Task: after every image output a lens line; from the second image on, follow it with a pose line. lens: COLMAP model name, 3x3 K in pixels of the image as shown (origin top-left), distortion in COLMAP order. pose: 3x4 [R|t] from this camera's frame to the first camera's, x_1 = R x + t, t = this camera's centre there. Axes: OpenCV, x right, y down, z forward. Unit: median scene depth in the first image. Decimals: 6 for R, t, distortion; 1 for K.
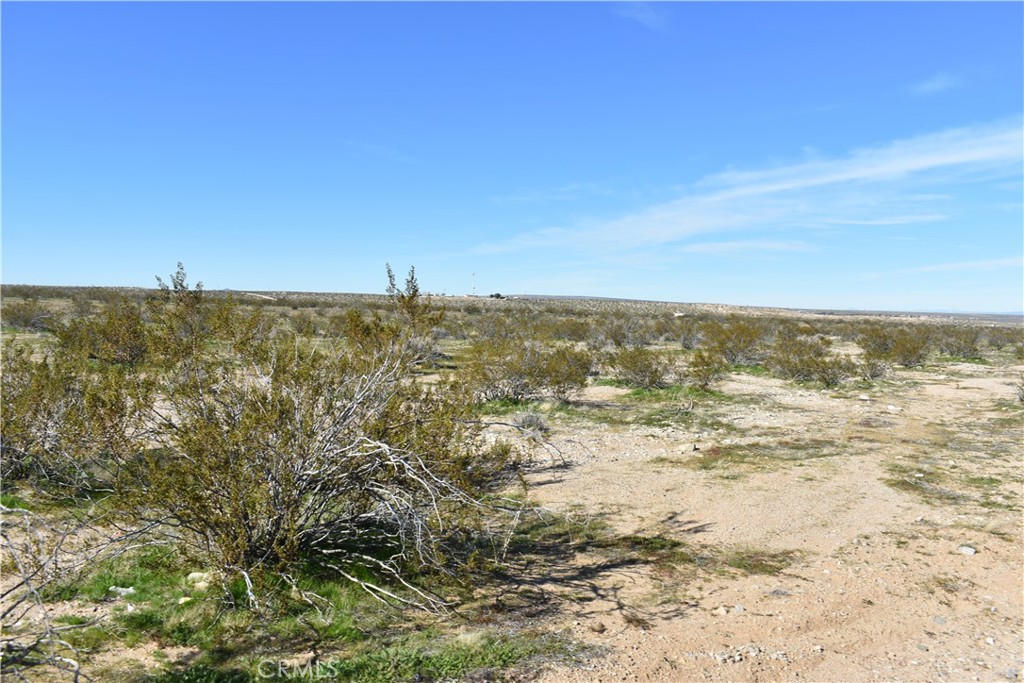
lens RADIAL K [[936.2, 0, 515.8], [0, 936.2, 341.0], [0, 0, 1]] dist [-0.018814, 0.000000]
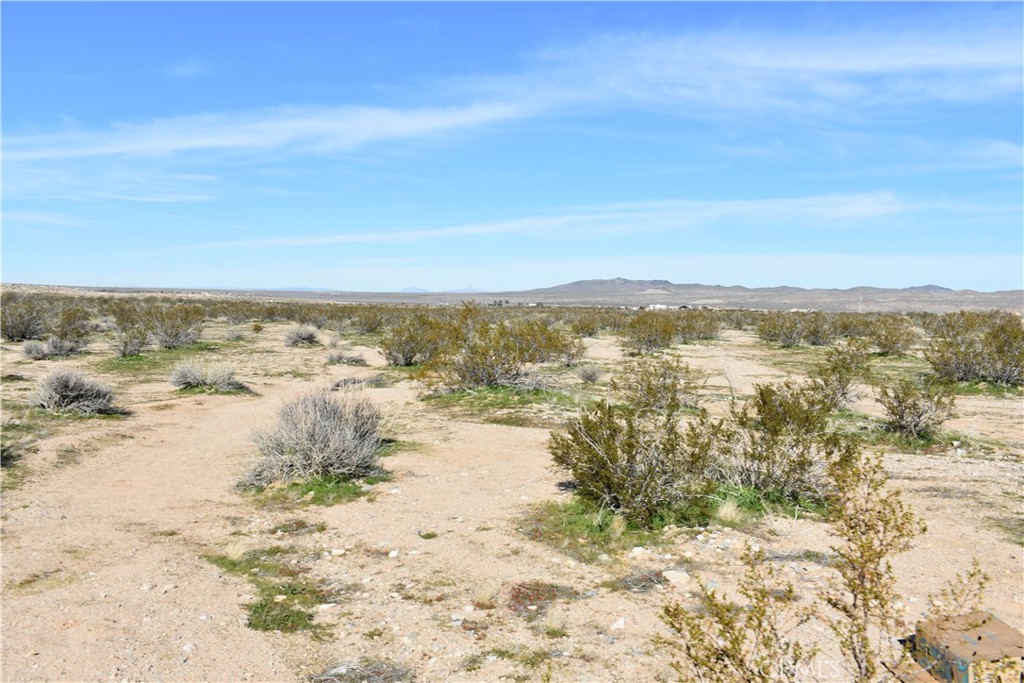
lens RADIAL K [[936.2, 0, 514.7], [0, 936.2, 342.9], [0, 0, 1]] dist [-0.018814, 0.000000]
pose [[0.742917, -0.044580, 0.667897, 0.579729], [0.026739, 0.998960, 0.036934, 0.036758], [-0.668849, -0.009580, 0.743337, -0.695147]]
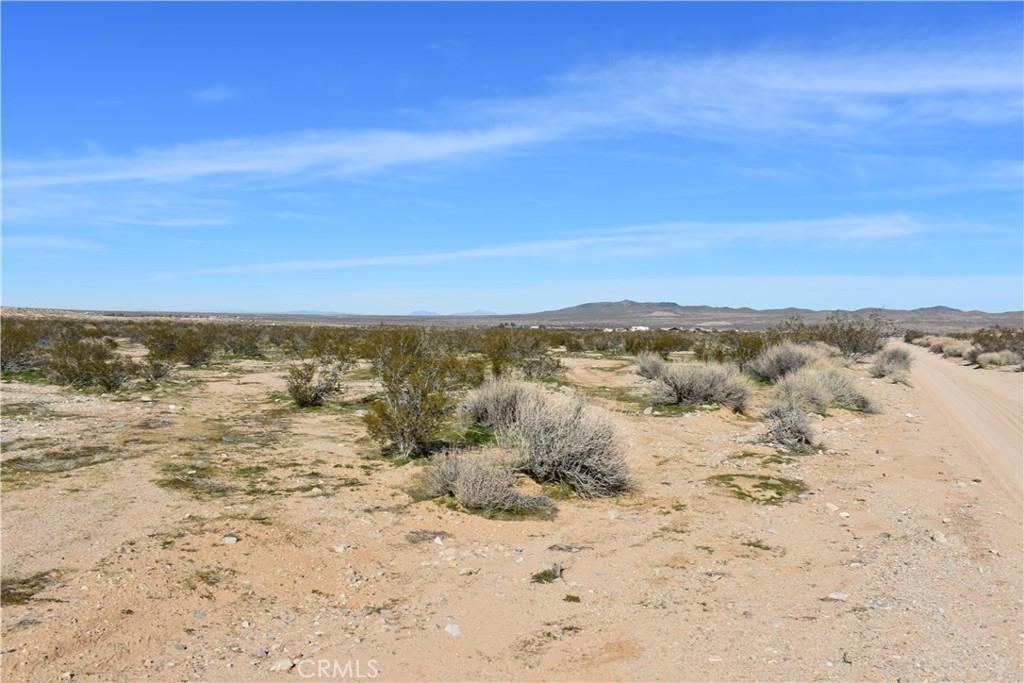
lens RADIAL K [[936.2, 0, 512.4], [0, 936.2, 341.7], [0, 0, 1]] dist [-0.018814, 0.000000]
pose [[0.749875, -0.029722, 0.660912, 0.039552], [0.029962, 0.999491, 0.010953, 0.002768], [-0.660901, 0.011589, 0.750384, 0.011799]]
